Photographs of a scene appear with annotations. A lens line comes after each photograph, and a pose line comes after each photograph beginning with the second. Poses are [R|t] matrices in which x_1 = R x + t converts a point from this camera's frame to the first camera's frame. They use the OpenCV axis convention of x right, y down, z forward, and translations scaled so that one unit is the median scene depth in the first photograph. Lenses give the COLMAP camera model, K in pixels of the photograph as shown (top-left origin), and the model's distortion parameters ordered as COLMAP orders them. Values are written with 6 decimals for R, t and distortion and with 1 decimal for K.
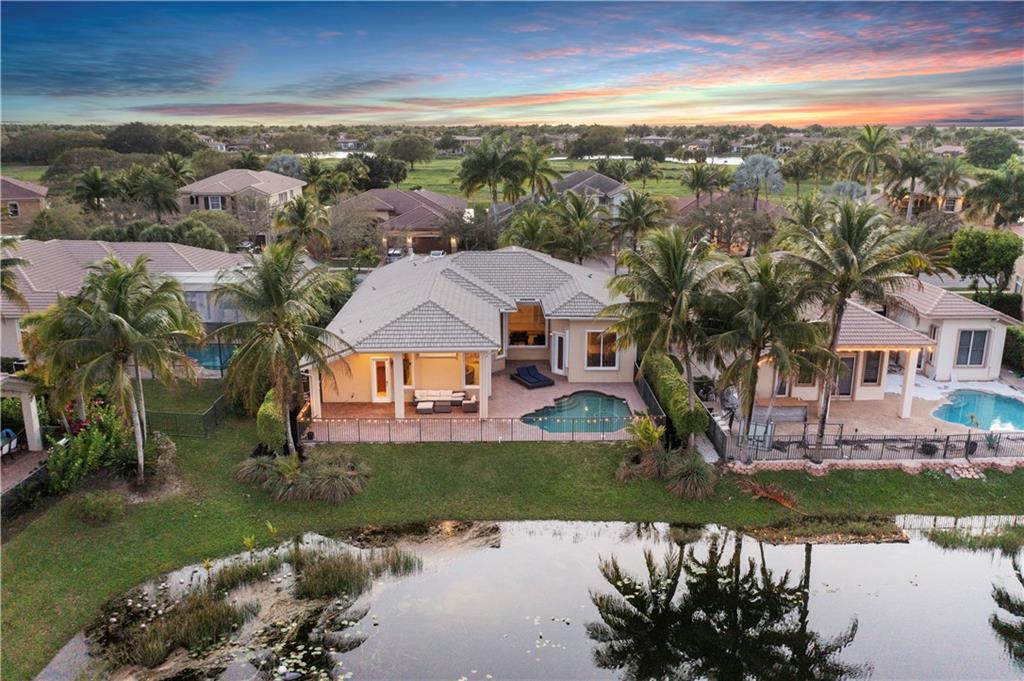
lens RADIAL K [[812.5, 0, 512.0], [0, 812.5, 340.5], [0, 0, 1]] dist [-0.012043, 0.004174]
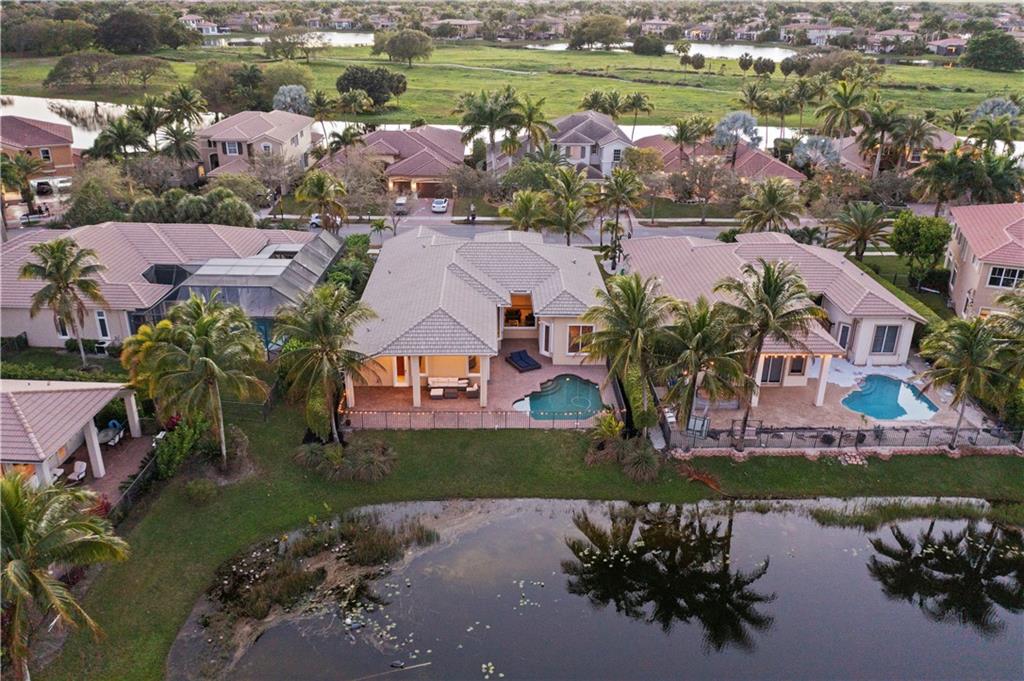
lens RADIAL K [[812.5, 0, 512.0], [0, 812.5, 340.5], [0, 0, 1]] dist [-0.012043, 0.004174]
pose [[0.999964, 0.007513, 0.004031, 0.003442], [-0.008039, 0.988330, 0.152114, -0.194492], [-0.002841, -0.152141, 0.988355, -0.229859]]
